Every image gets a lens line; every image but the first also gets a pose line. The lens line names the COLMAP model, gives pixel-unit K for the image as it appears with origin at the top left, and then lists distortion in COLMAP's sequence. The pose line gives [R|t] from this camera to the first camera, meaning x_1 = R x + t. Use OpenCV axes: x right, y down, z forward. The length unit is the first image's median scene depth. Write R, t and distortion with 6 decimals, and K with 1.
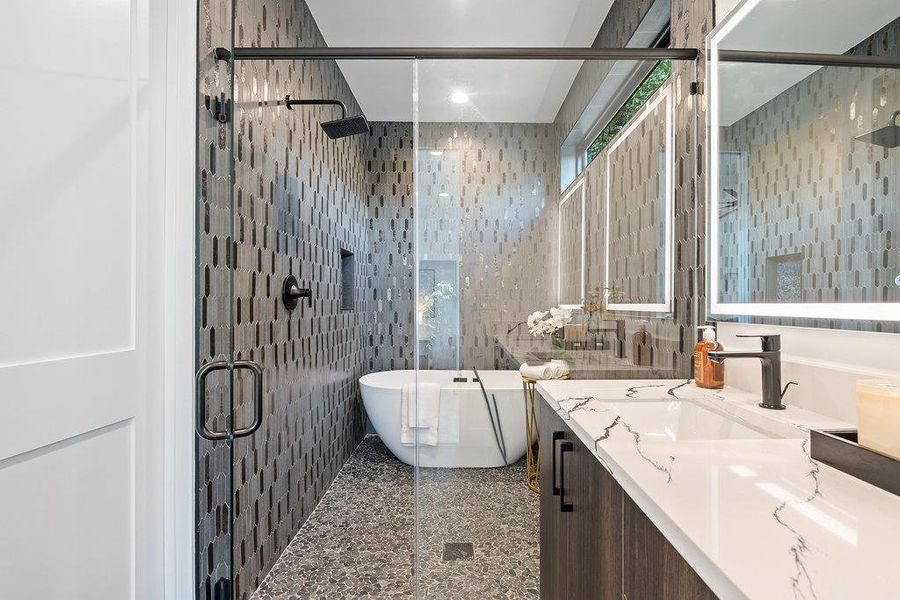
lens RADIAL K [[434.5, 0, 448.1], [0, 434.5, 302.5], [0, 0, 1]] dist [0.014669, -0.013248]
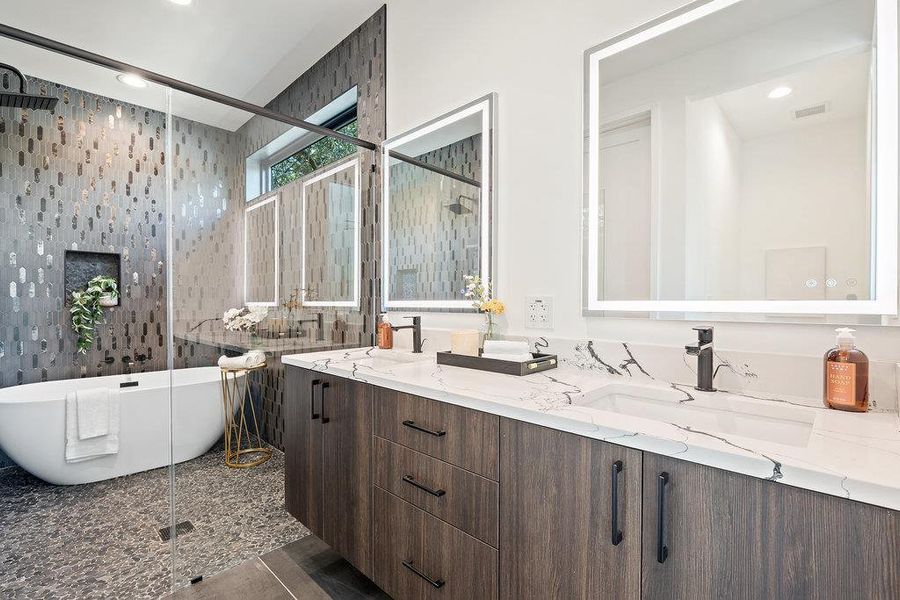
lens RADIAL K [[409.1, 0, 449.2], [0, 409.1, 302.5], [0, 0, 1]] dist [-0.002827, -0.000704]
pose [[0.712532, -0.002120, 0.701636, -0.167039], [-0.001205, 0.999990, 0.004244, 0.000655], [-0.701638, -0.003869, 0.712523, -0.156712]]
